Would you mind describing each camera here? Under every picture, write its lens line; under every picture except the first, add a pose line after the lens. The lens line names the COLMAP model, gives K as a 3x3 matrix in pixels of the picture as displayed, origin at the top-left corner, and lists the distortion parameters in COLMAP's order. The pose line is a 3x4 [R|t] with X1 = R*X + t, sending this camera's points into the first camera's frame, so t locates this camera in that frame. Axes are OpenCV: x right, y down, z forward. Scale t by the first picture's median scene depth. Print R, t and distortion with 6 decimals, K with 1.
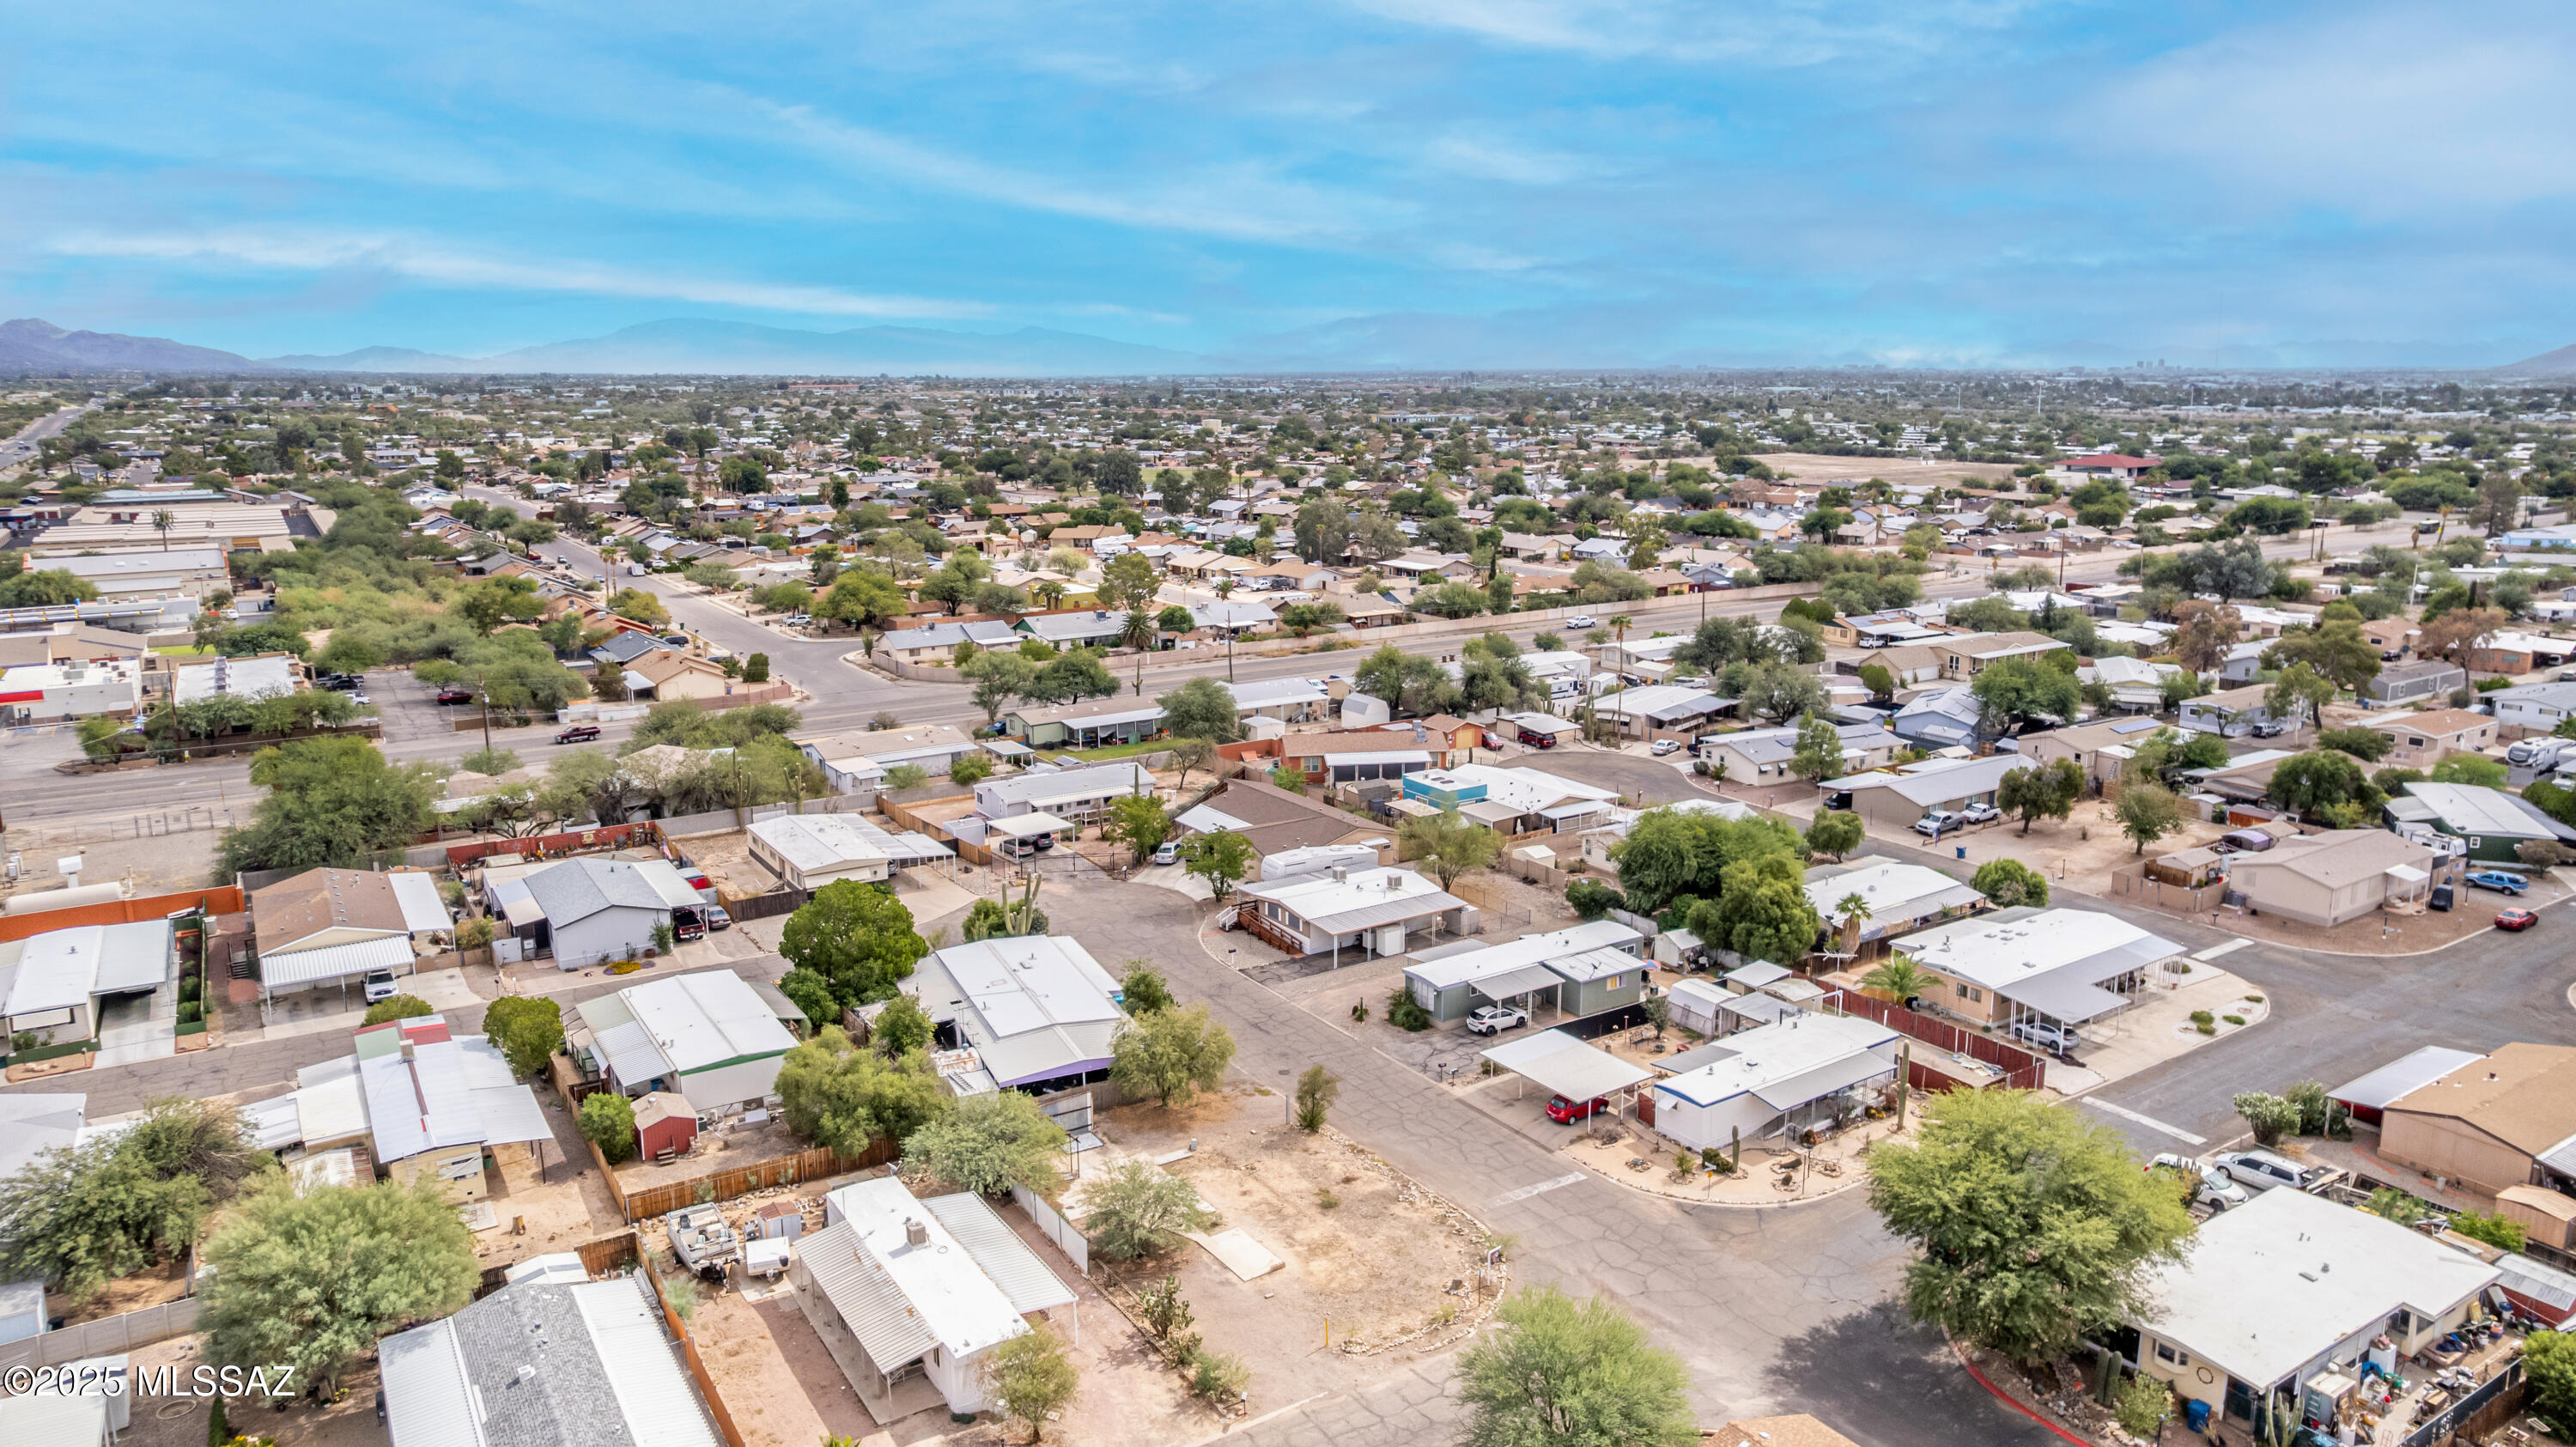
lens RADIAL K [[1669.6, 0, 1259.9], [0, 1669.6, 729.9], [0, 0, 1]] dist [-0.053845, 0.043284]
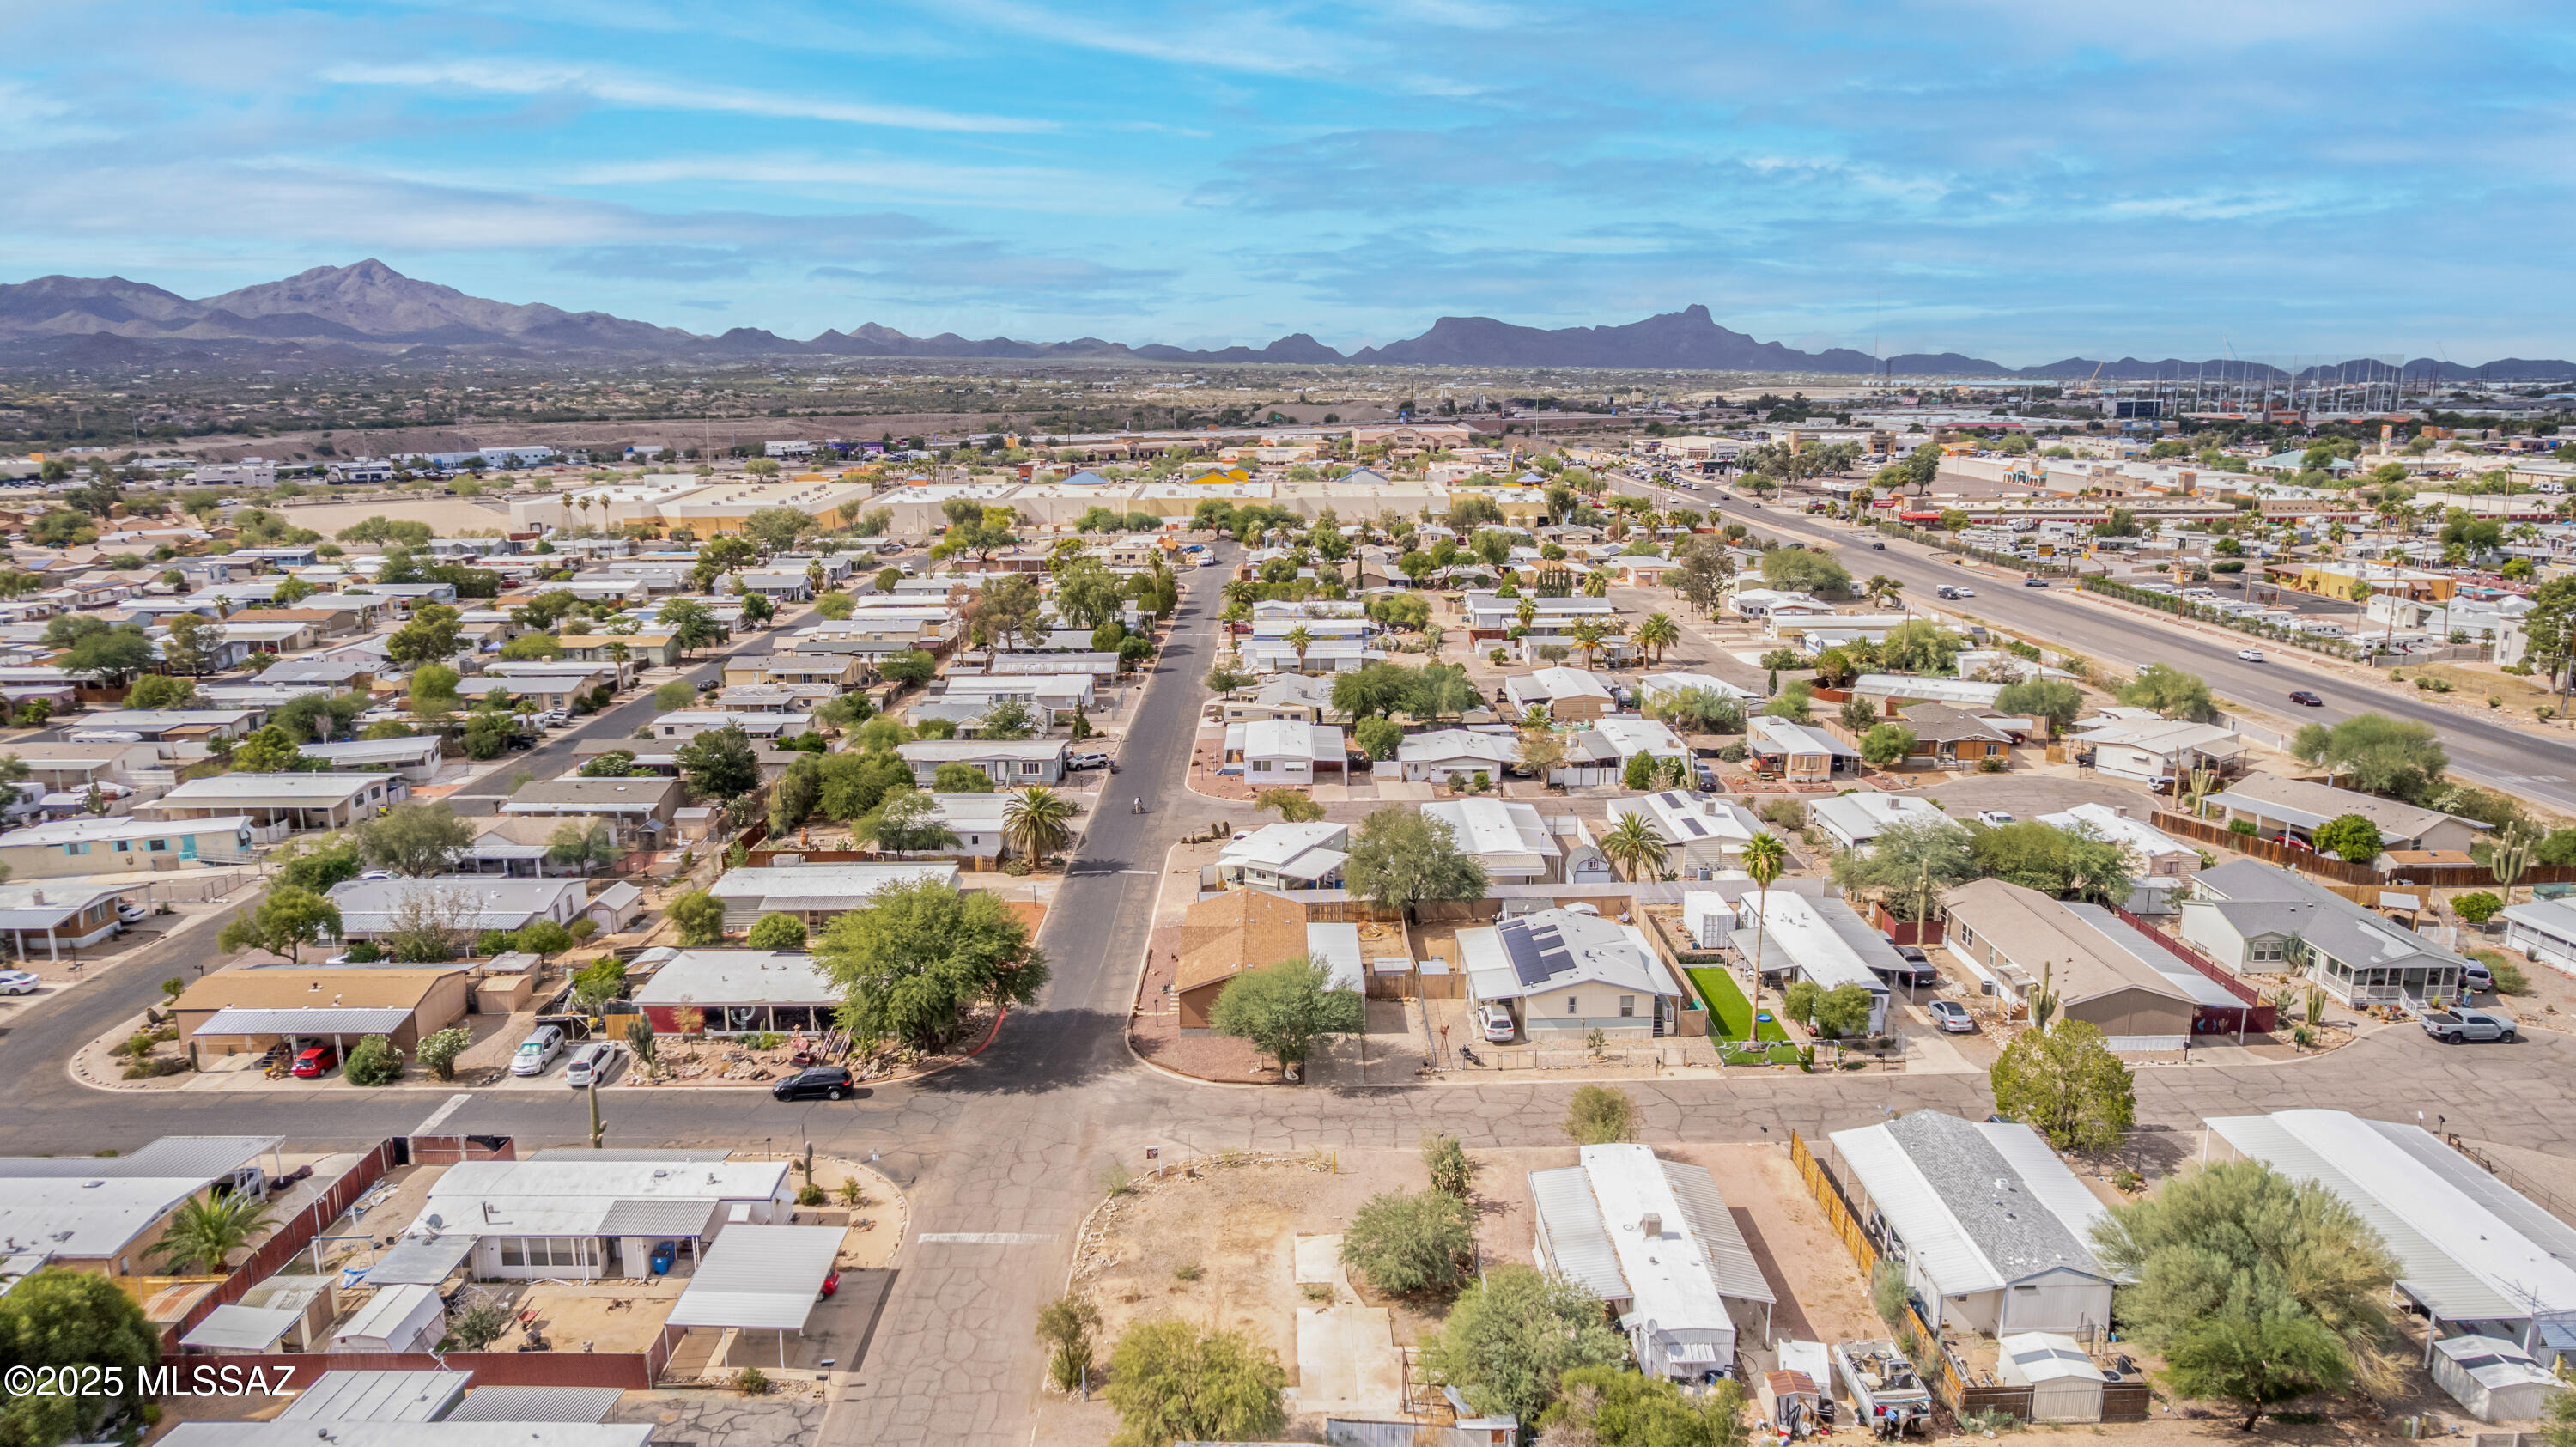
lens RADIAL K [[1689.7, 0, 1292.3], [0, 1689.7, 716.5], [0, 0, 1]] dist [-0.061644, 0.044979]
pose [[-0.853280, -0.088507, 0.513887, -0.324082], [0.121867, 0.924352, 0.361554, -0.232333], [-0.507013, 0.371133, -0.777945, 1.125801]]
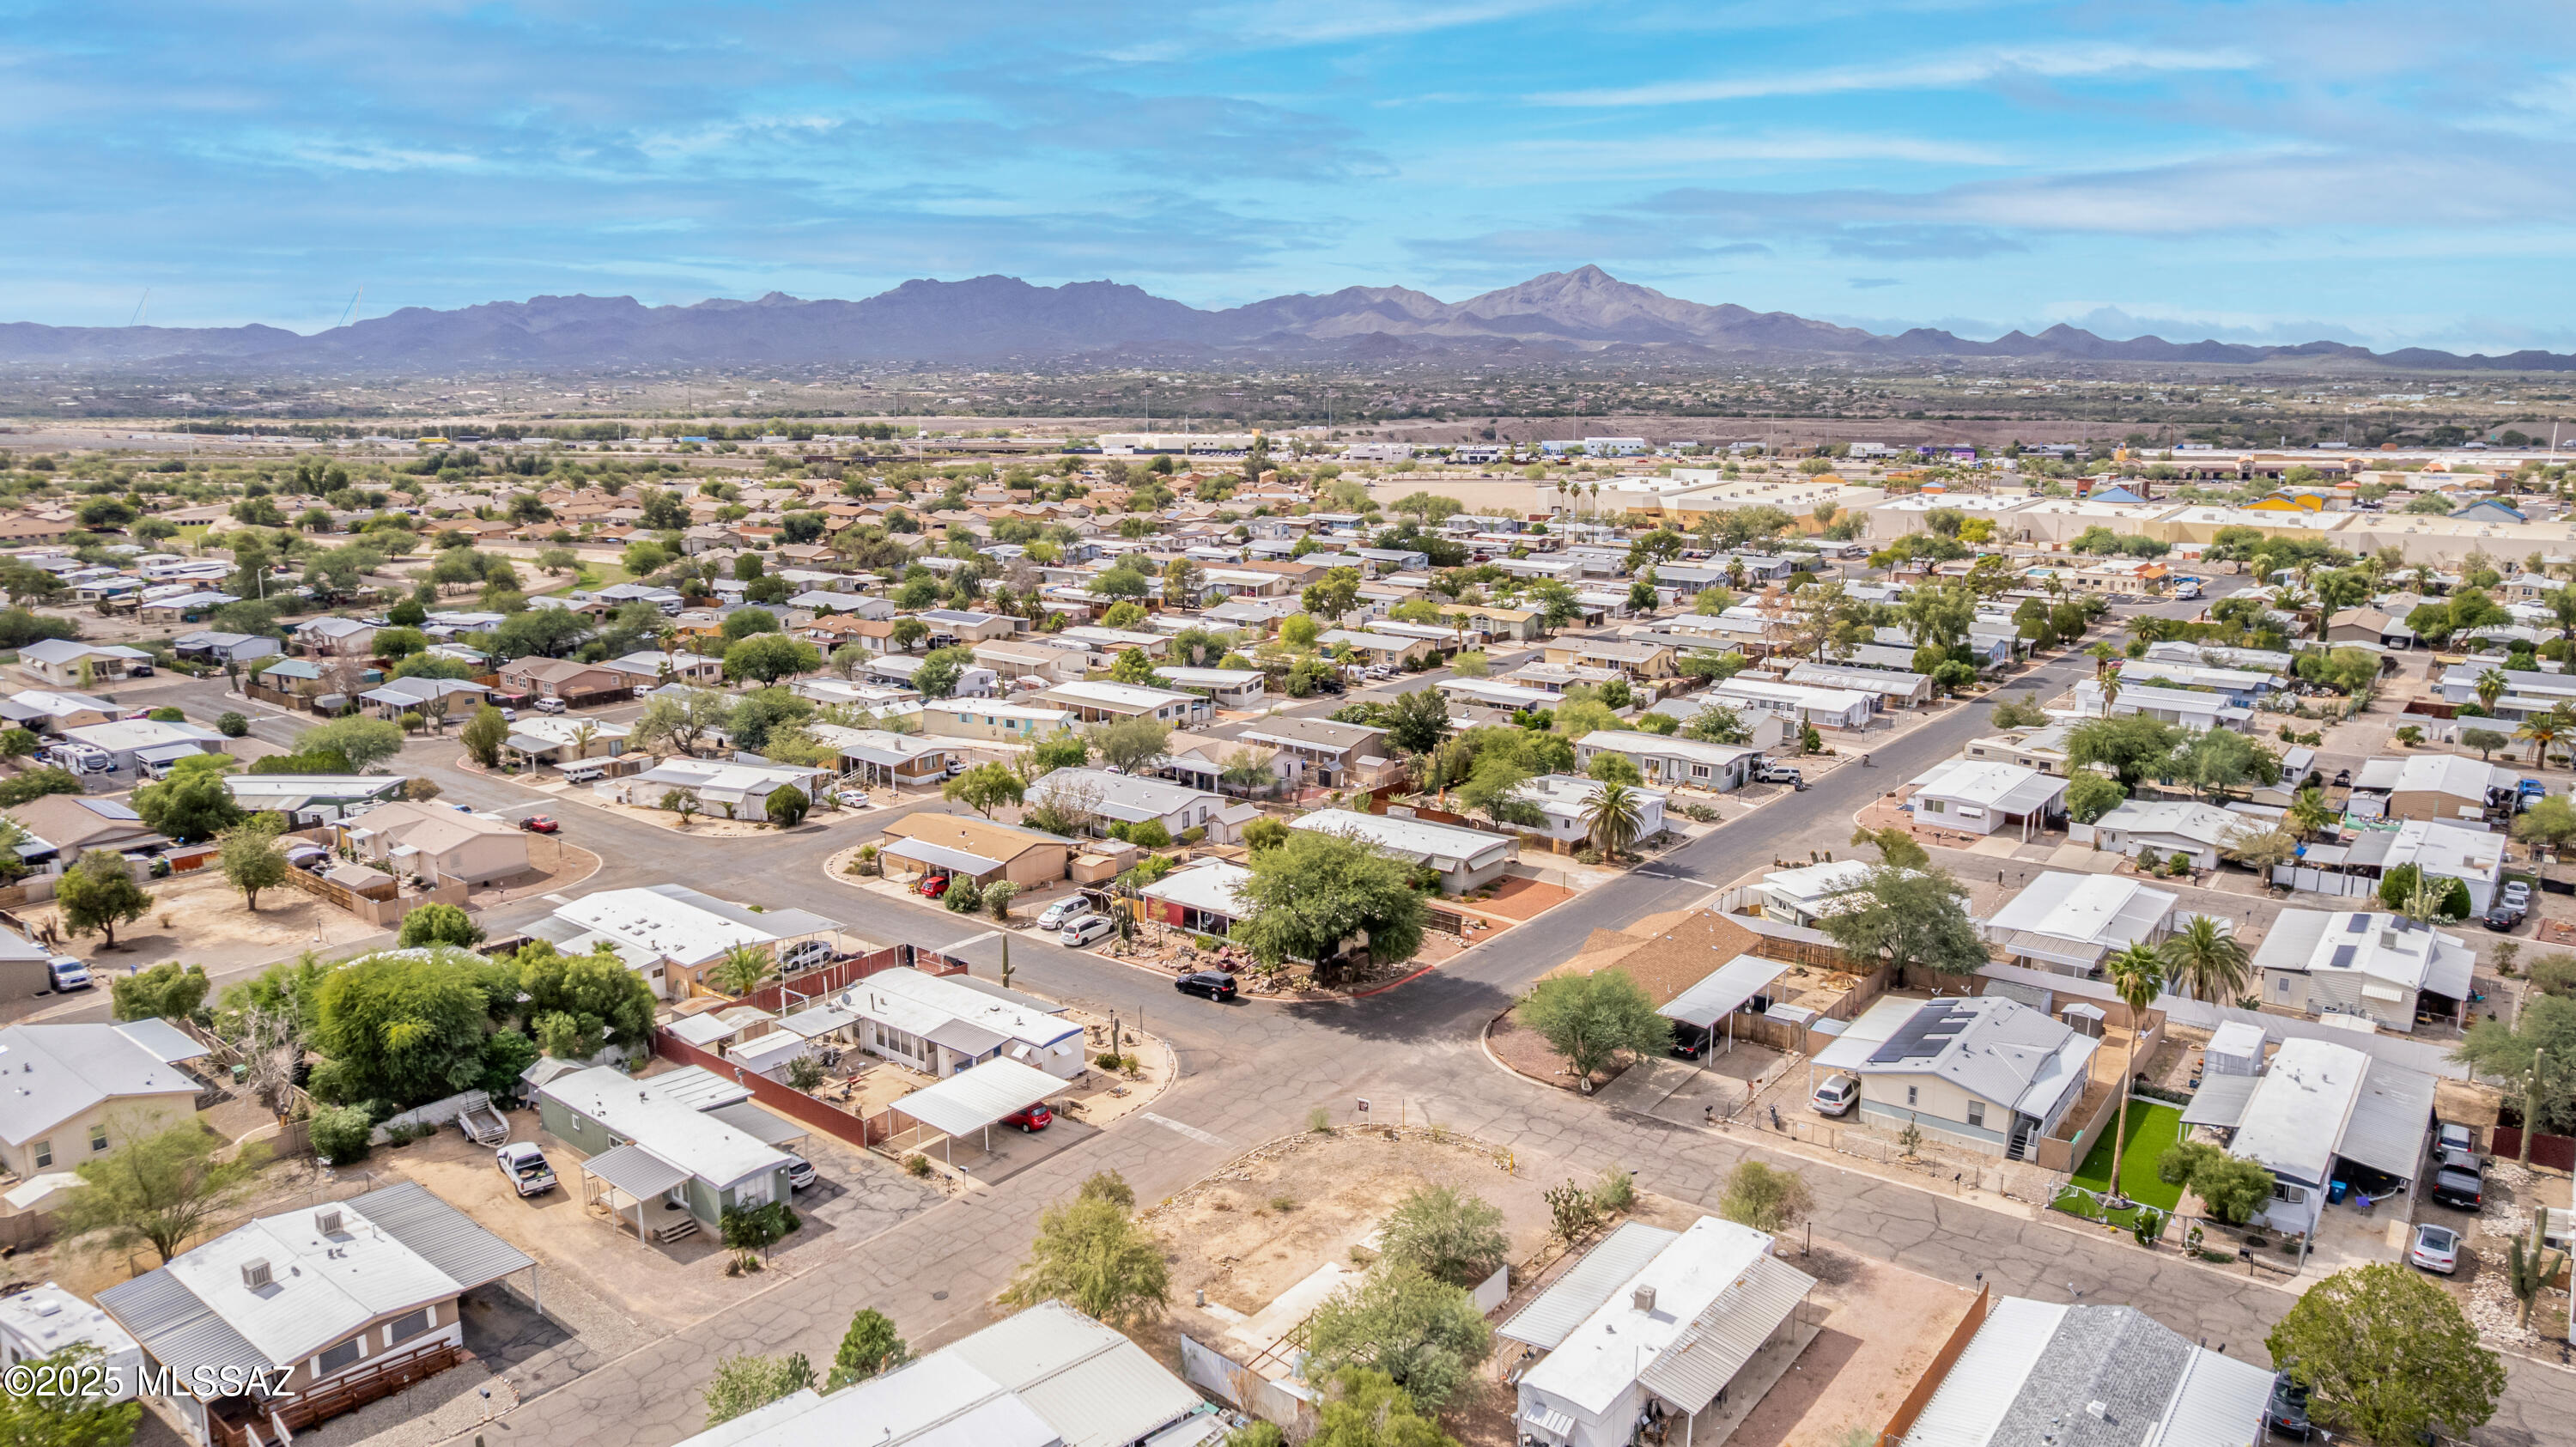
lens RADIAL K [[1689.7, 0, 1292.3], [0, 1689.7, 716.5], [0, 0, 1]] dist [-0.061644, 0.044979]
pose [[-0.346013, -0.176114, 0.921552, -0.596298], [0.194437, 0.947441, 0.254067, -0.176230], [-0.917861, 0.267094, -0.293584, 0.866259]]
